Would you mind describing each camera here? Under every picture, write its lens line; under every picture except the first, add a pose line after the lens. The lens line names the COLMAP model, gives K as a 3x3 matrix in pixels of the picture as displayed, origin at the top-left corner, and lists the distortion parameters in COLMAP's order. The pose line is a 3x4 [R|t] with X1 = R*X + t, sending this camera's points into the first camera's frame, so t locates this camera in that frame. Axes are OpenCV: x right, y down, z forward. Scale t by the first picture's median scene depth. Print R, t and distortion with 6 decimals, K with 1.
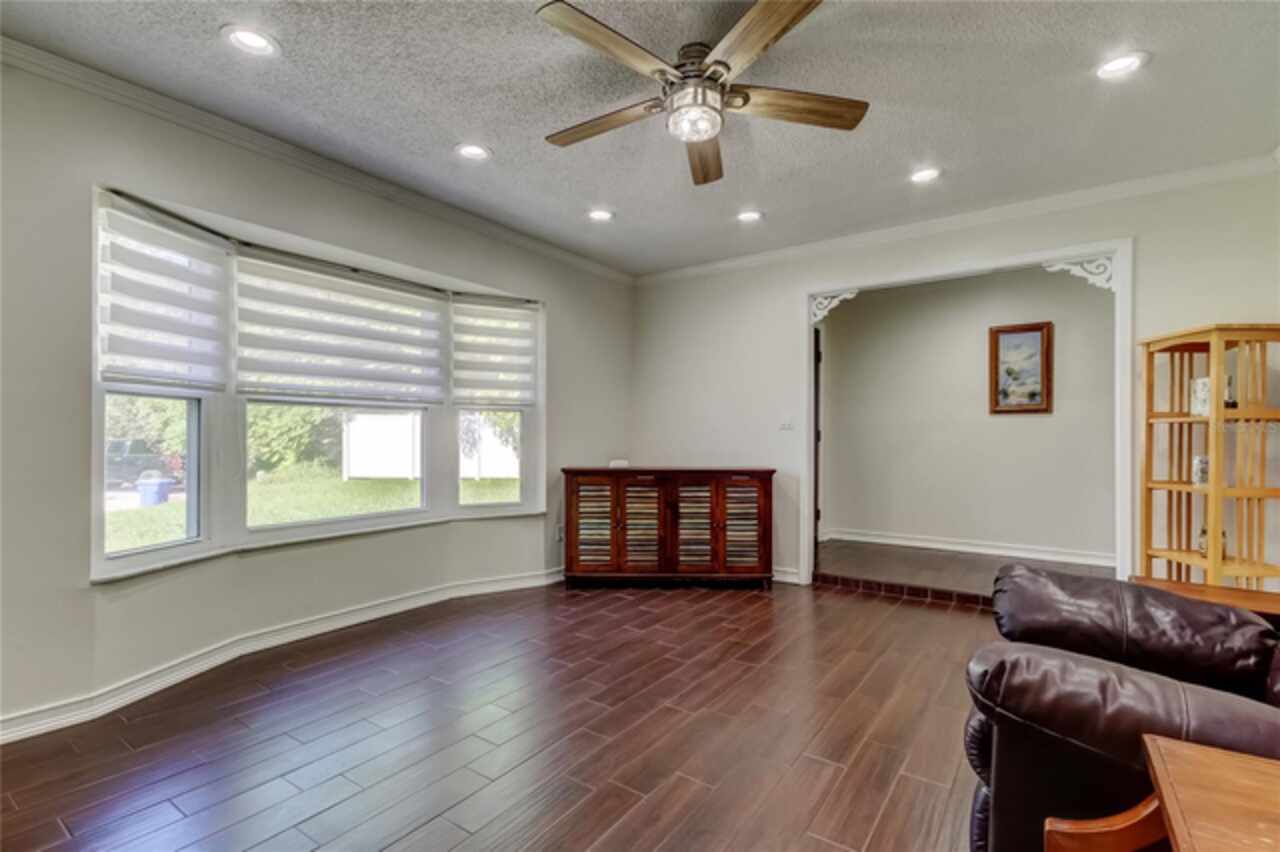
lens RADIAL K [[605.6, 0, 645.0], [0, 605.6, 435.7], [0, 0, 1]] dist [0.012651, -0.003282]
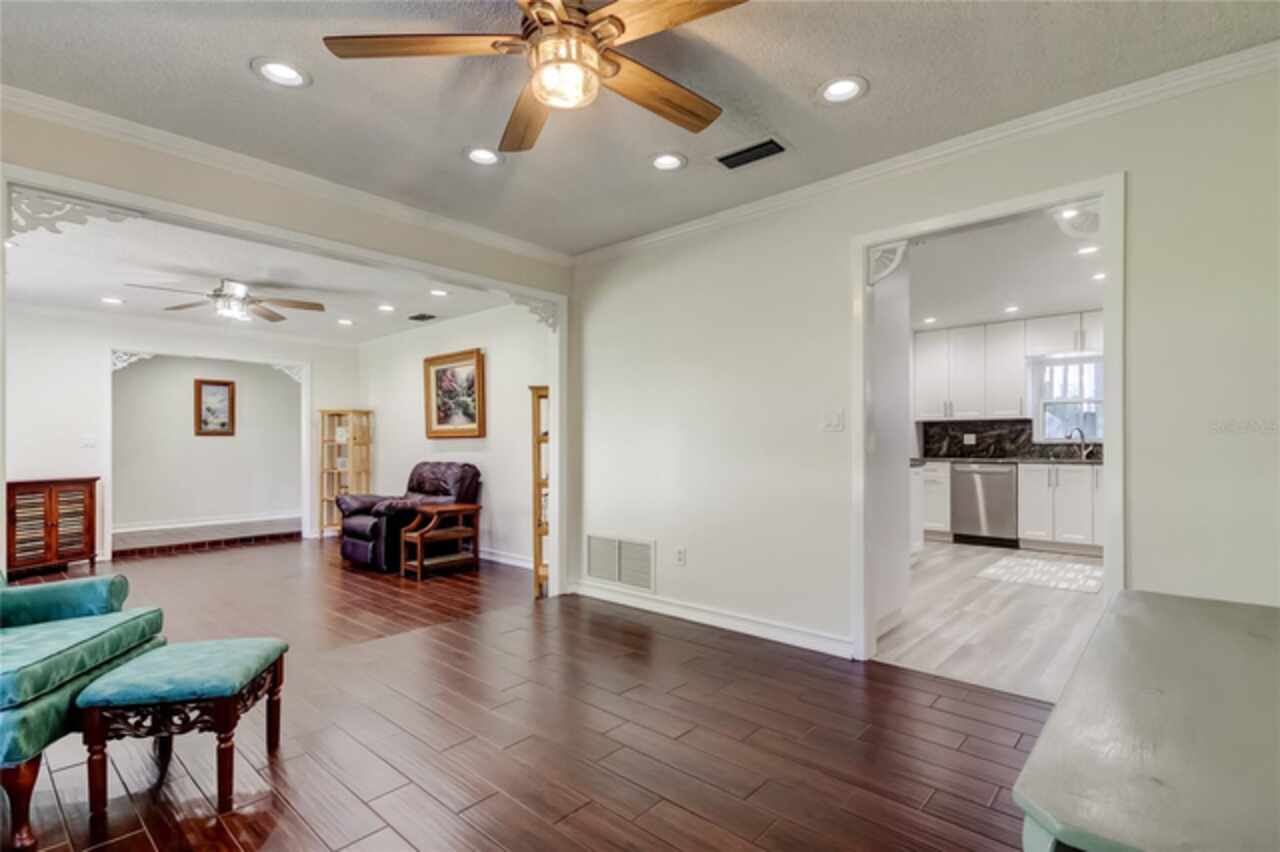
lens RADIAL K [[605.6, 0, 636.0], [0, 605.6, 453.6], [0, 0, 1]] dist [0.012651, -0.003282]
pose [[0.132548, -0.021148, 0.990951, -0.977972], [0.000003, 0.999772, 0.021336, -0.025641], [-0.991177, -0.002825, 0.132518, -0.378458]]
